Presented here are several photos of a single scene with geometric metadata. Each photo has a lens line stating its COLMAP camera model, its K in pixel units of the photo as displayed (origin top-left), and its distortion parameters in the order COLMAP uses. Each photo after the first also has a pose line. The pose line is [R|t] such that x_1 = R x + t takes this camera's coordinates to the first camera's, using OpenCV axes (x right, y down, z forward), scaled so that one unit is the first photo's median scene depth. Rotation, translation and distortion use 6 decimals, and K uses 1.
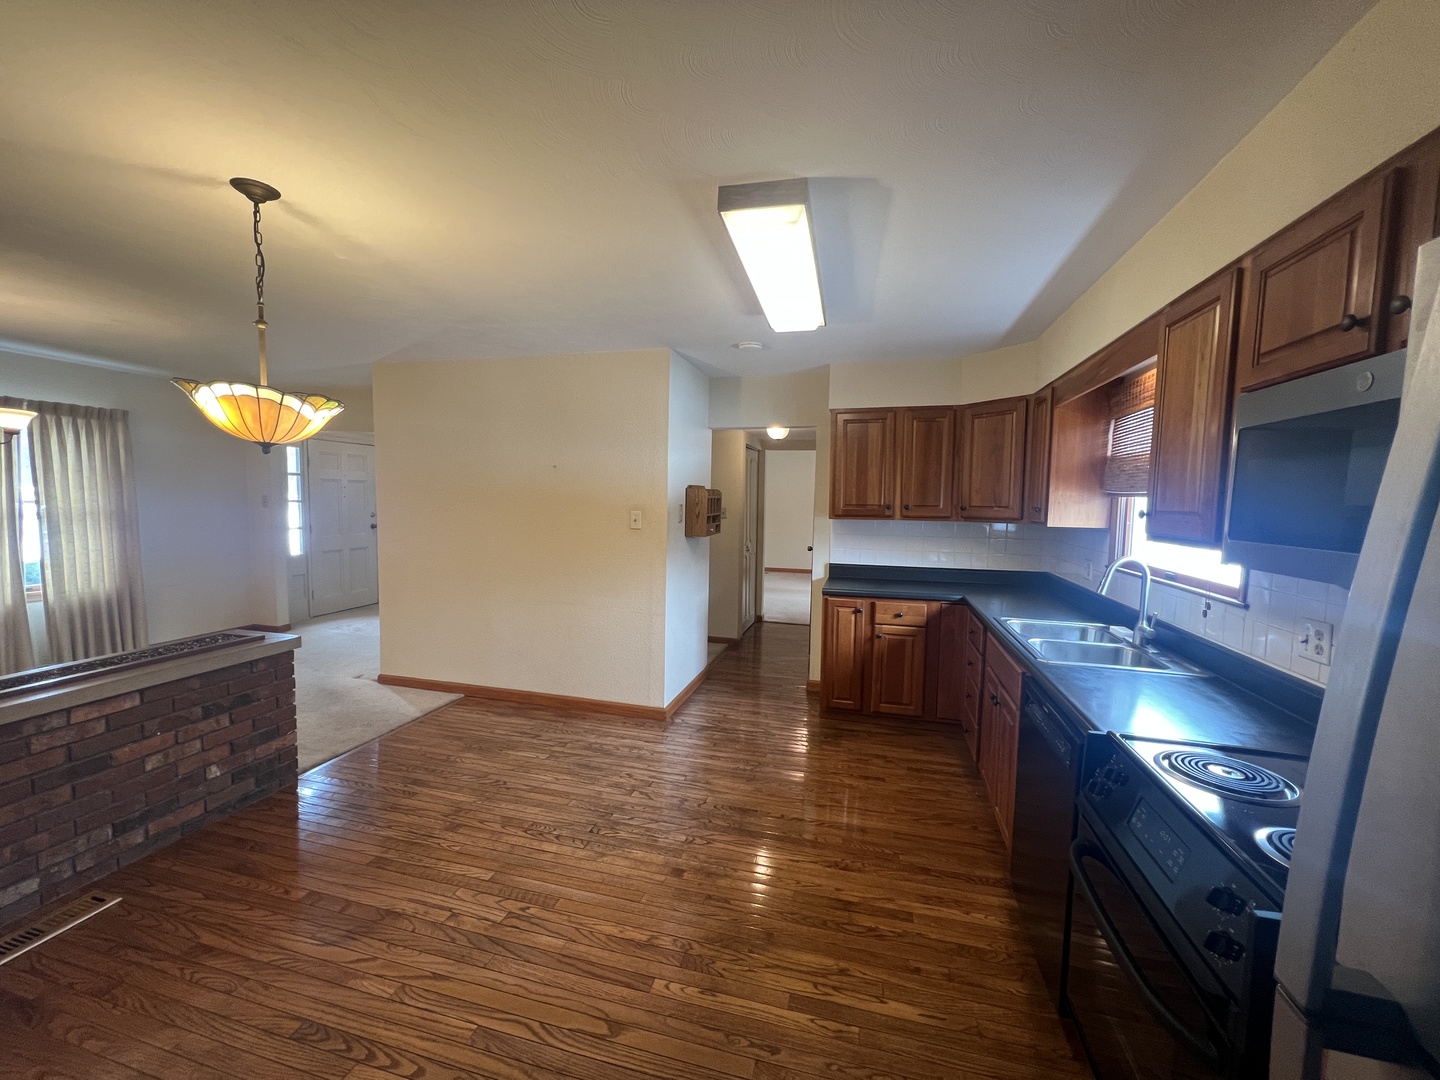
lens RADIAL K [[577.9, 0, 713.9], [0, 577.9, 540.6], [0, 0, 1]] dist [-0.001129, 0.000539]
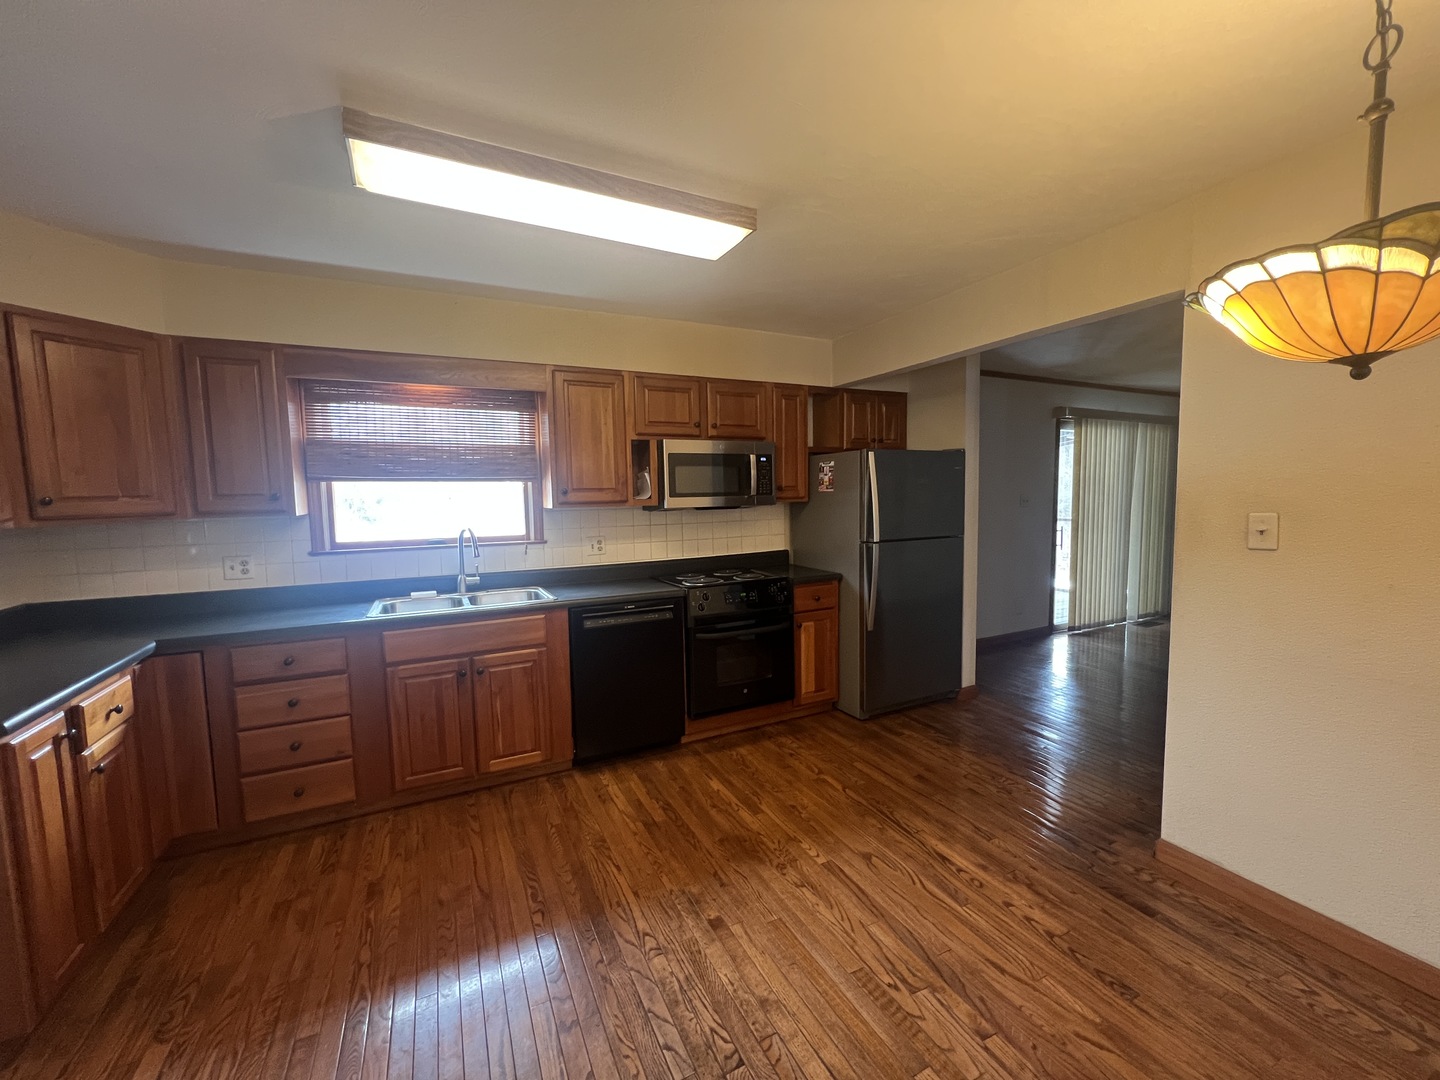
lens RADIAL K [[577.9, 0, 722.5], [0, 577.9, 543.0], [0, 0, 1]] dist [-0.001129, 0.000539]
pose [[-0.664987, -0.072760, 0.743302, -0.737933], [0.061059, 0.986615, 0.151202, -0.113215], [-0.744355, 0.145933, -0.651644, 1.645412]]
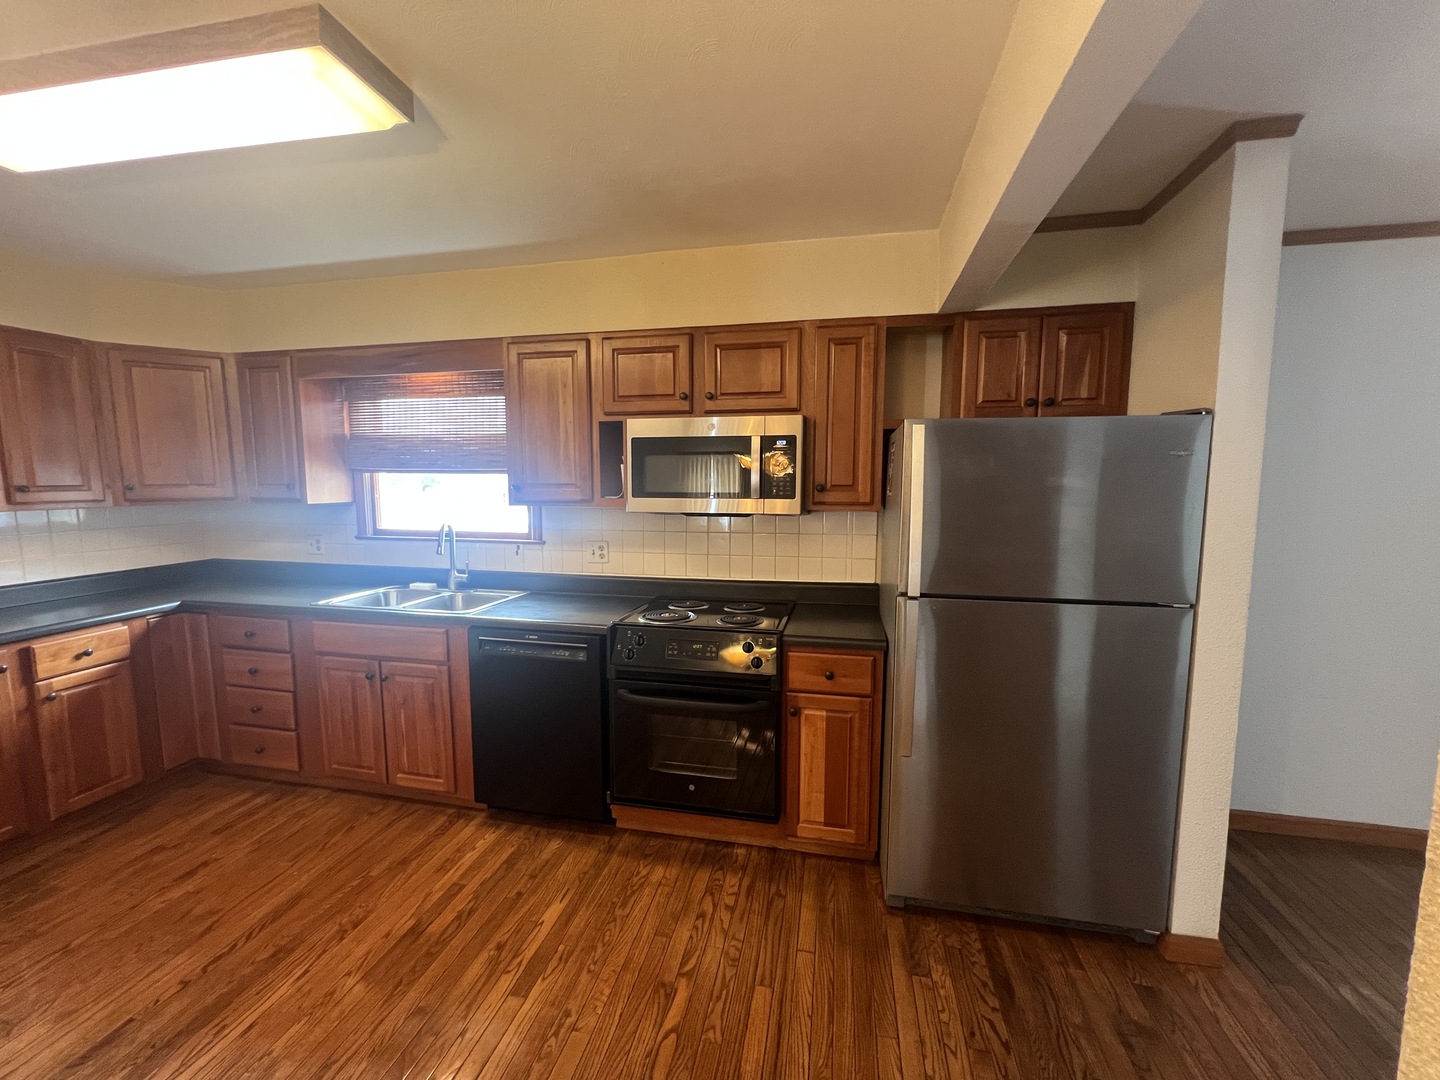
lens RADIAL K [[577.9, 0, 722.4], [0, 577.9, 544.8], [0, 0, 1]] dist [-0.001129, 0.000539]
pose [[-0.053727, -0.125715, 0.990610, -0.636927], [0.071292, 0.989029, 0.129381, -0.047405], [-0.996007, 0.077574, -0.044175, 0.539205]]
